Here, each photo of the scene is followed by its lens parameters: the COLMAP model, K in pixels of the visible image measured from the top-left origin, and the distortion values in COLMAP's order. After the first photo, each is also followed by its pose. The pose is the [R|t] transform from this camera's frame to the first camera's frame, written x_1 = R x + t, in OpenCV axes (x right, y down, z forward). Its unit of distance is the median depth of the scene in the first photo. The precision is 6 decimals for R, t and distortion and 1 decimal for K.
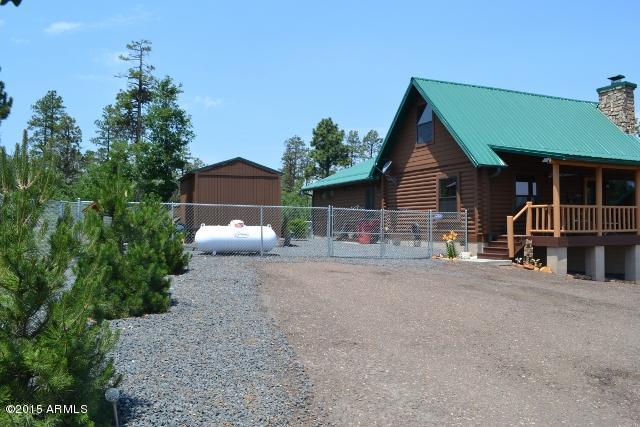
lens RADIAL K [[513.3, 0, 317.5], [0, 513.3, 217.8], [0, 0, 1]] dist [-0.081269, 0.004453]
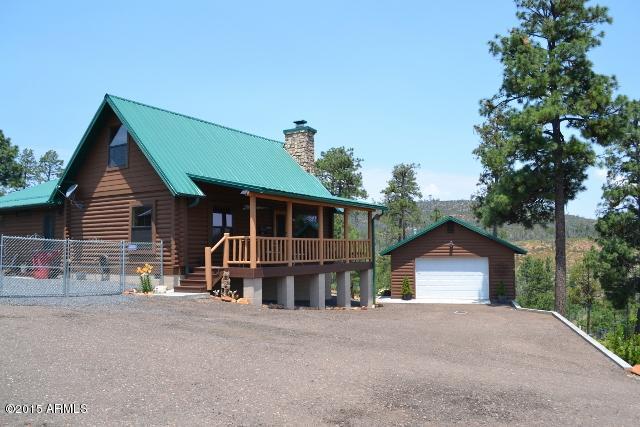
lens RADIAL K [[513.3, 0, 319.4], [0, 513.3, 215.7], [0, 0, 1]] dist [-0.081269, 0.004453]
pose [[0.822572, 0.036340, 0.567499, -0.004351], [-0.000160, 0.997971, -0.063673, -0.001442], [-0.568662, 0.052285, 0.820908, 0.062661]]
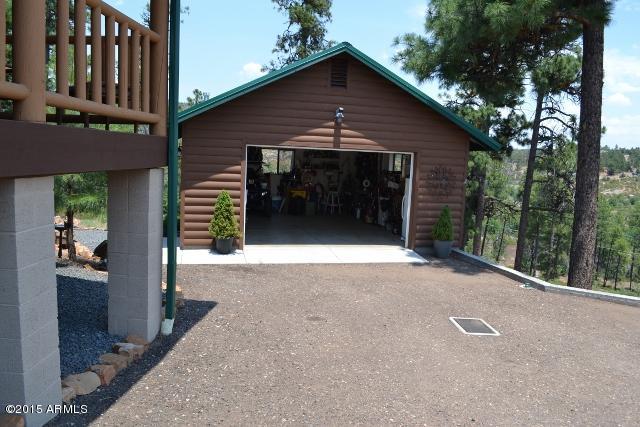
lens RADIAL K [[513.3, 0, 320.8], [0, 513.3, 218.6], [0, 0, 1]] dist [-0.081269, 0.004453]
pose [[0.426860, -0.081716, 0.900618, 0.623016], [-0.051649, 0.992080, 0.114495, 0.041360], [-0.902842, -0.095390, 0.419259, 0.857417]]
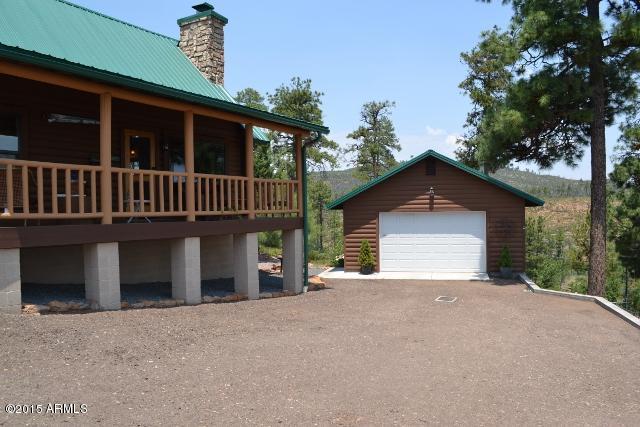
lens RADIAL K [[513.3, 0, 317.0], [0, 513.3, 216.0], [0, 0, 1]] dist [-0.081269, 0.004453]
pose [[0.805410, -0.013366, 0.592567, 0.397771], [0.008250, 0.999902, 0.011341, 0.021983], [-0.592661, -0.004246, 0.805441, 0.408104]]
